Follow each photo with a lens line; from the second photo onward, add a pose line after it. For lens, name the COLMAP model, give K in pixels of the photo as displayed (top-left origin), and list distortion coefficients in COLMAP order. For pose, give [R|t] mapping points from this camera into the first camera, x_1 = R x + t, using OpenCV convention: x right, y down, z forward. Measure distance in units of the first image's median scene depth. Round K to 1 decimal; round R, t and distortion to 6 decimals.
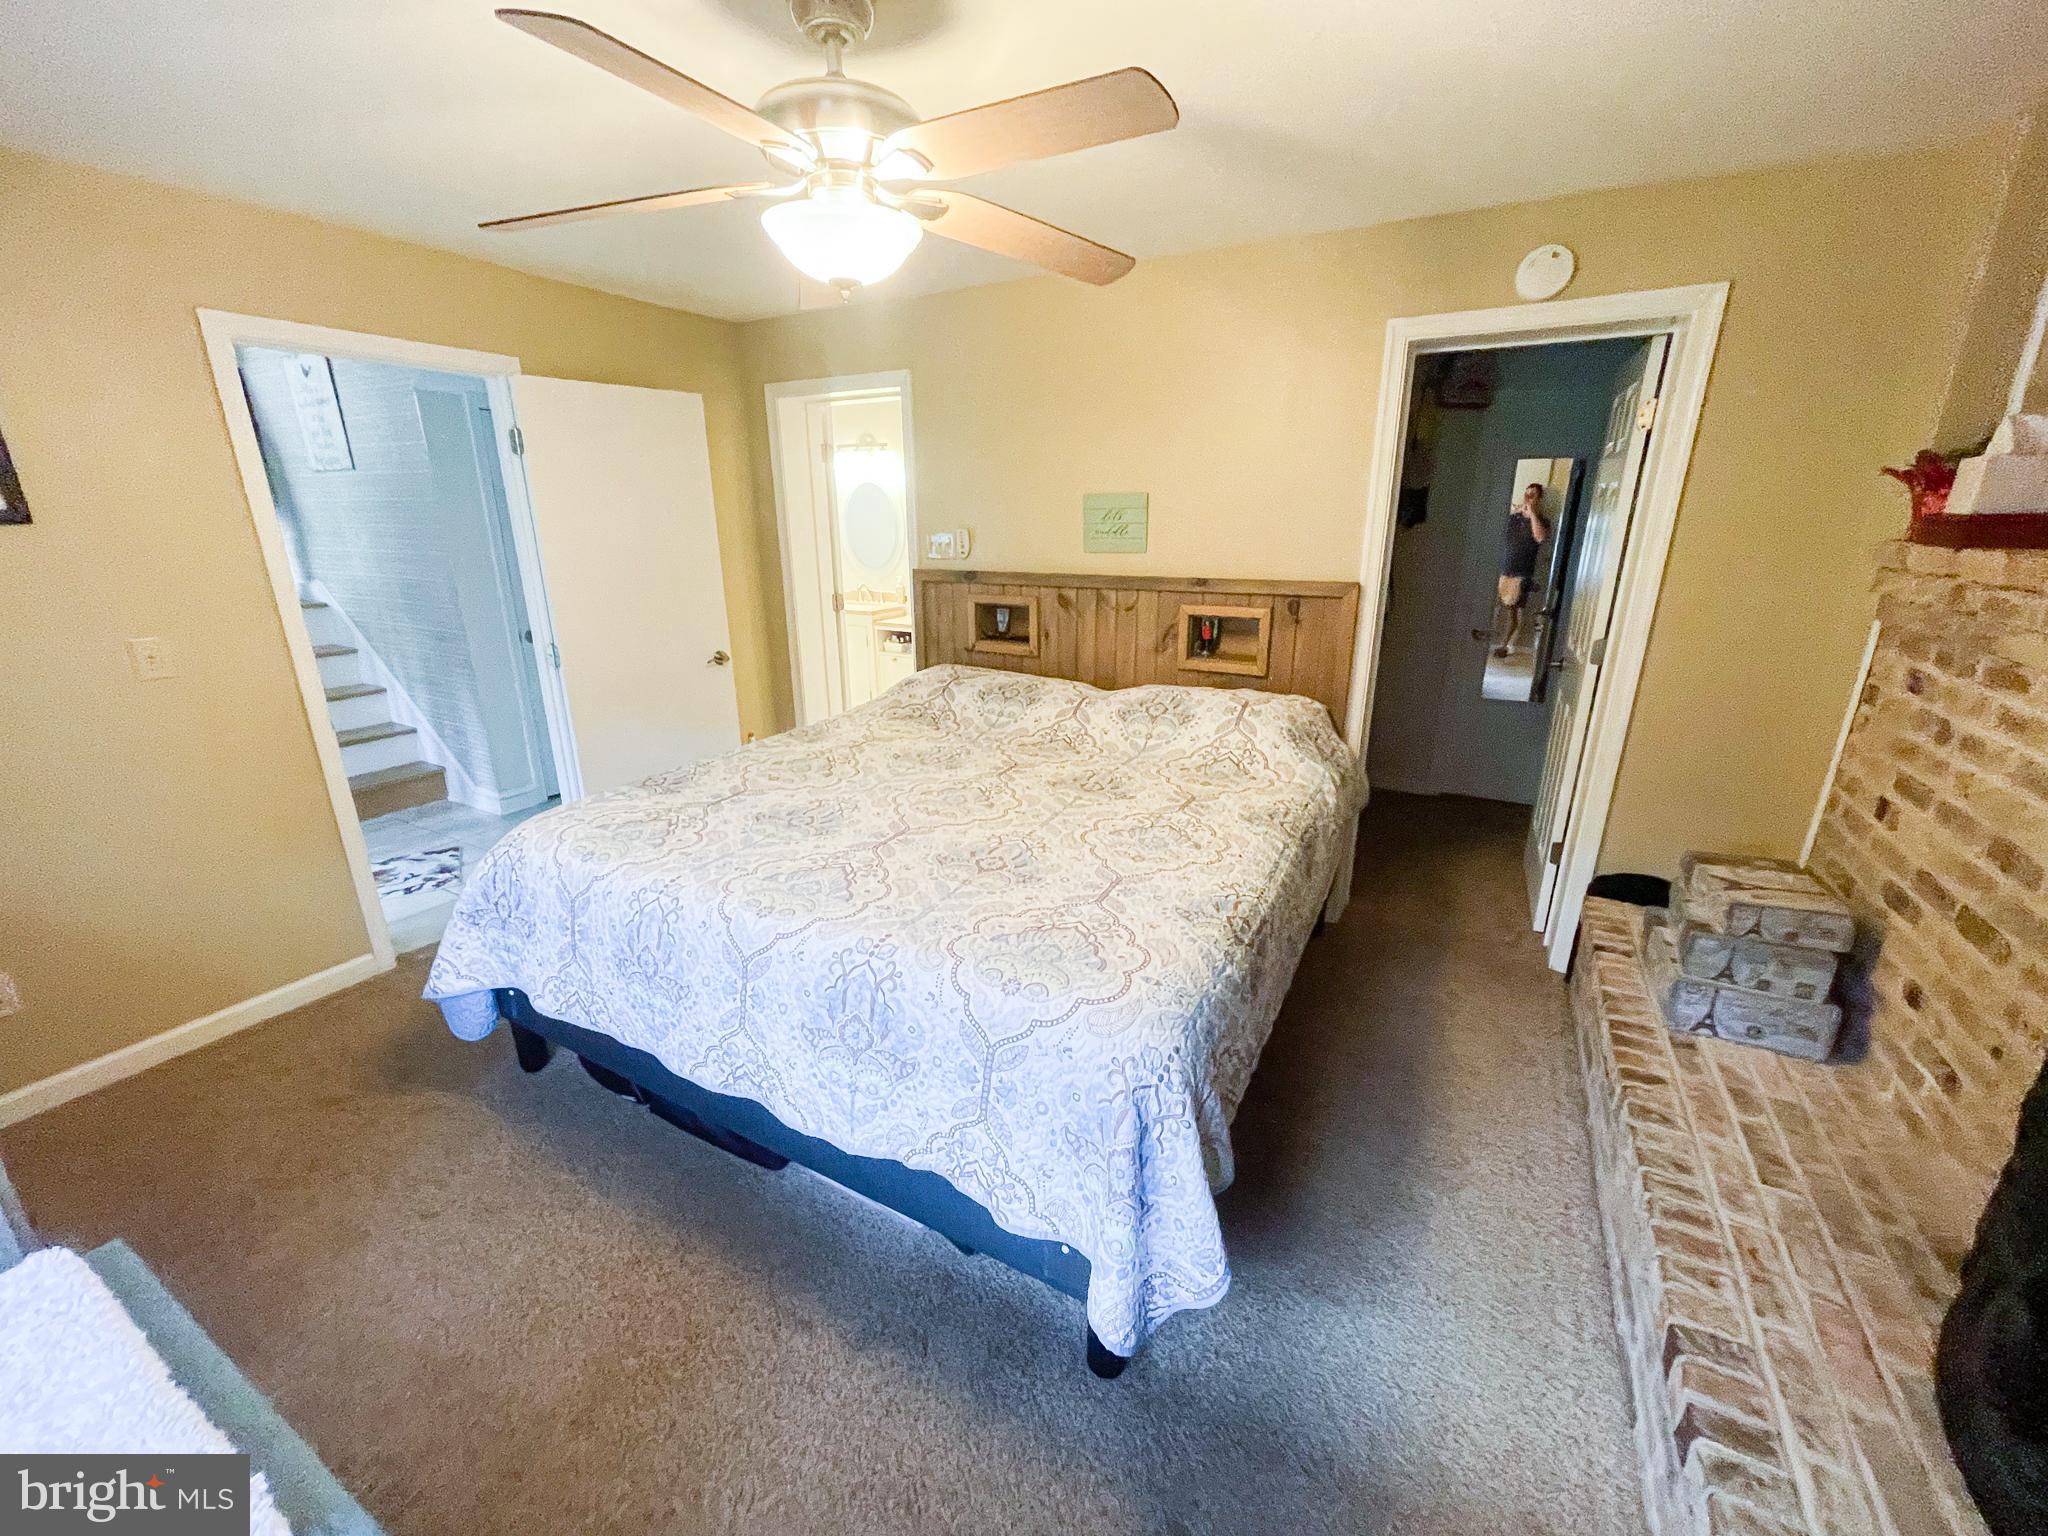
lens RADIAL K [[822.2, 0, 1018.5], [0, 822.2, 767.4], [0, 0, 1]] dist [0.000044, 0.000412]
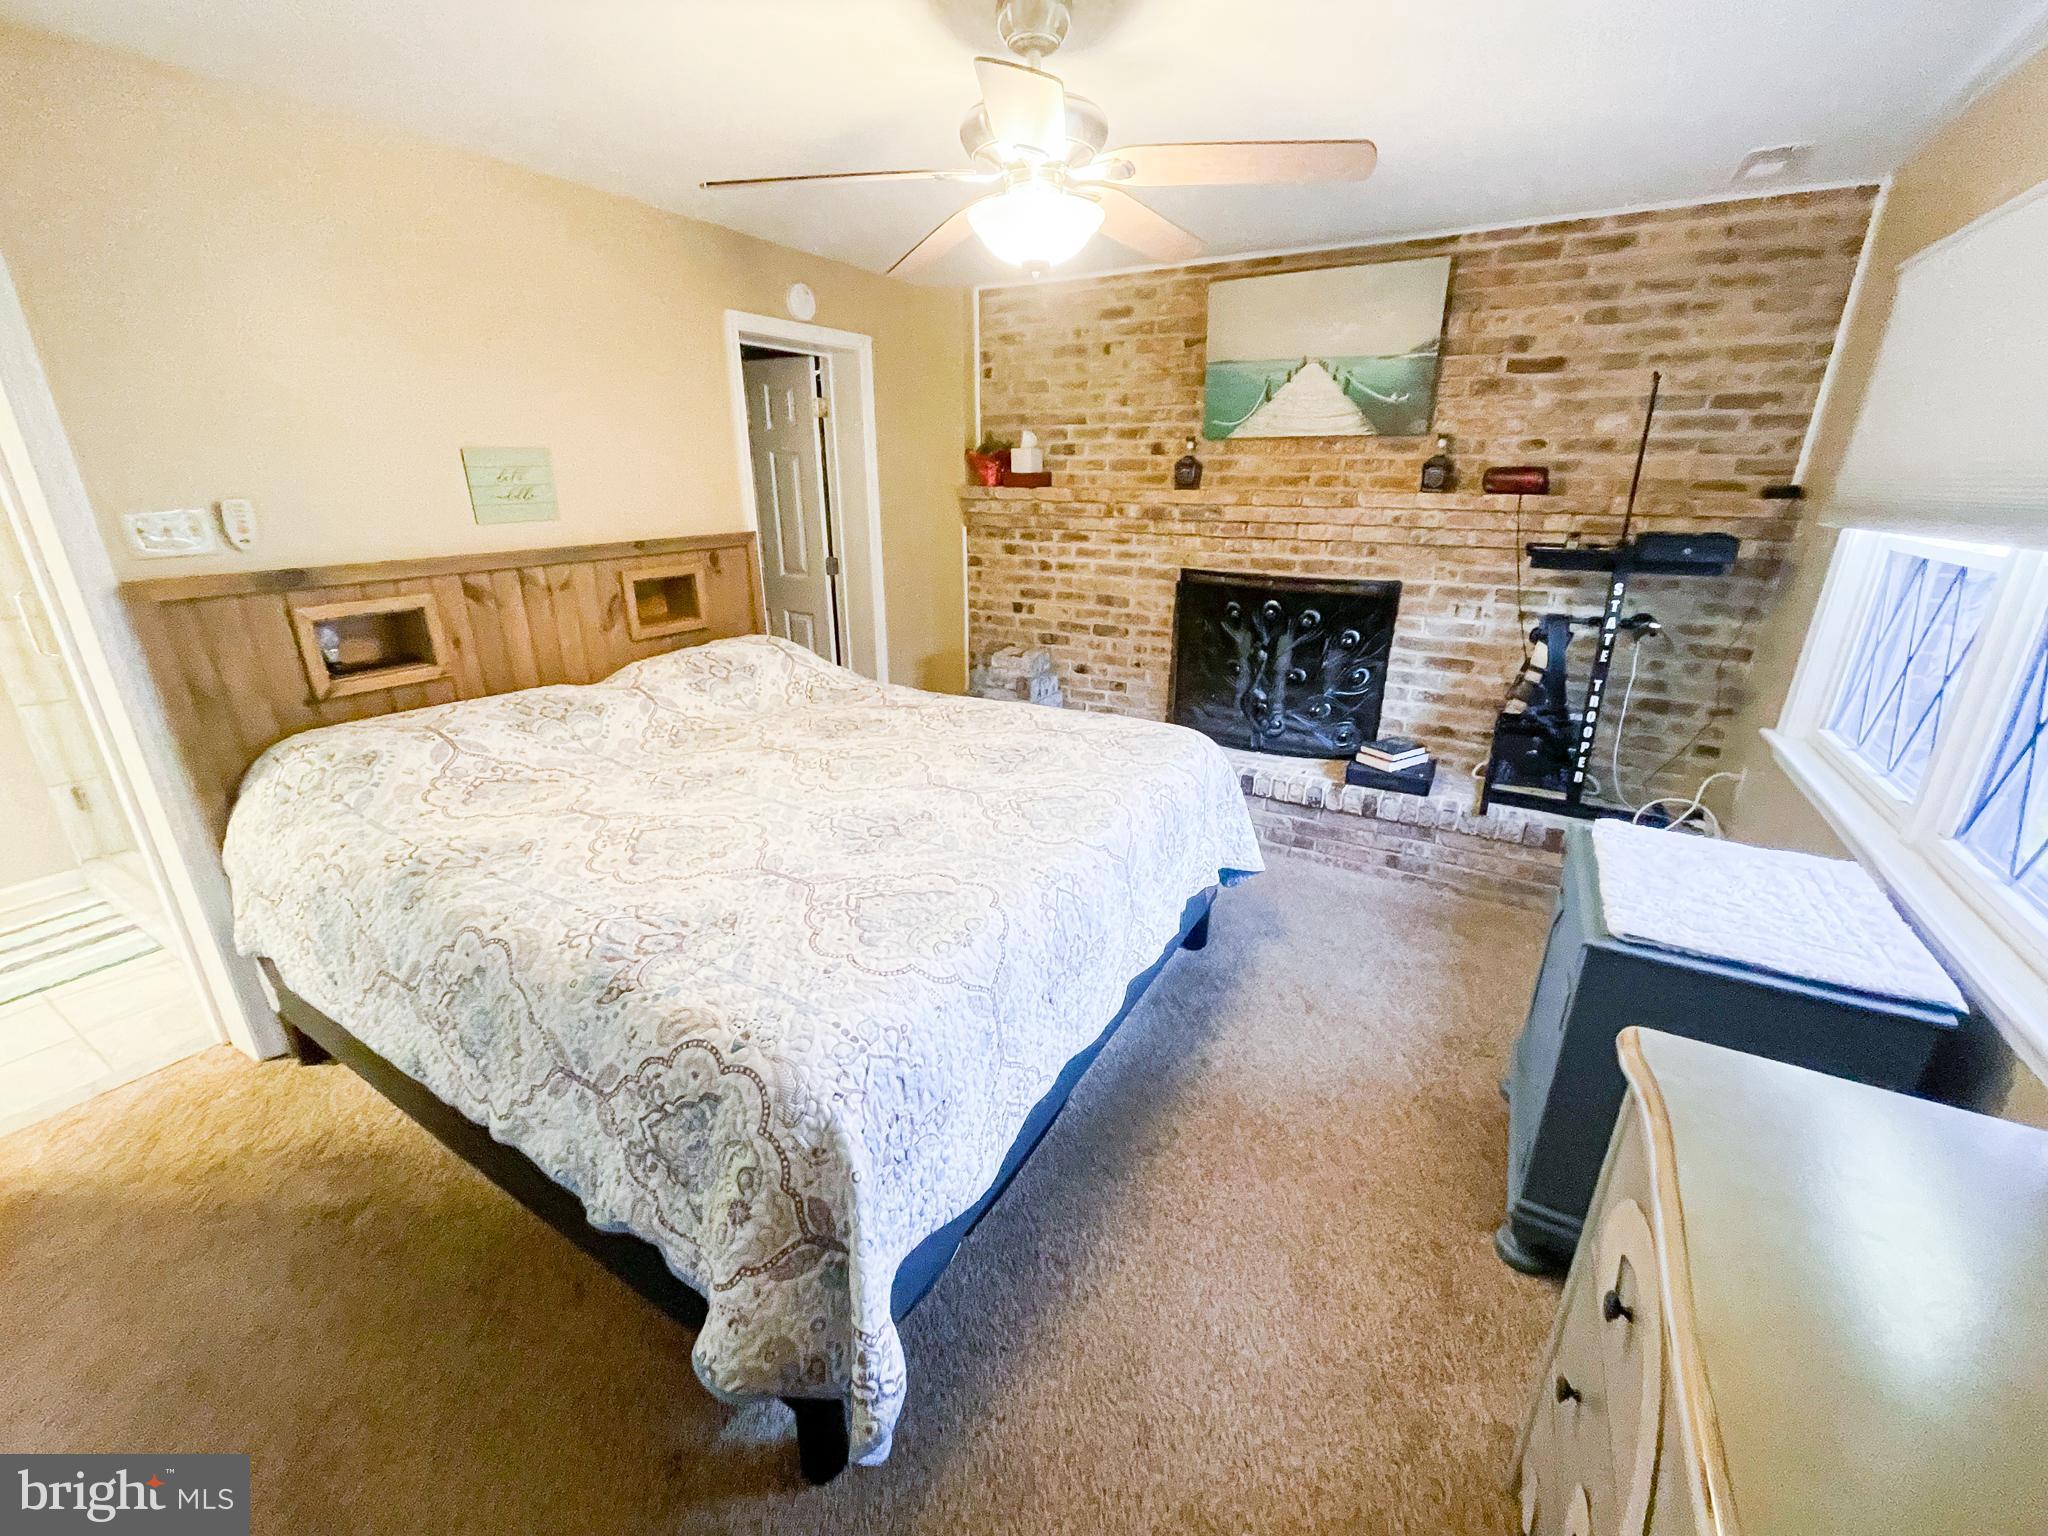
lens RADIAL K [[822.2, 0, 1018.5], [0, 822.2, 767.4], [0, 0, 1]] dist [0.000044, 0.000412]
pose [[0.028492, -0.334202, 0.942071, -0.864572], [0.296622, 0.902829, 0.311310, -0.181922], [-0.954570, 0.270569, 0.124855, 0.606050]]
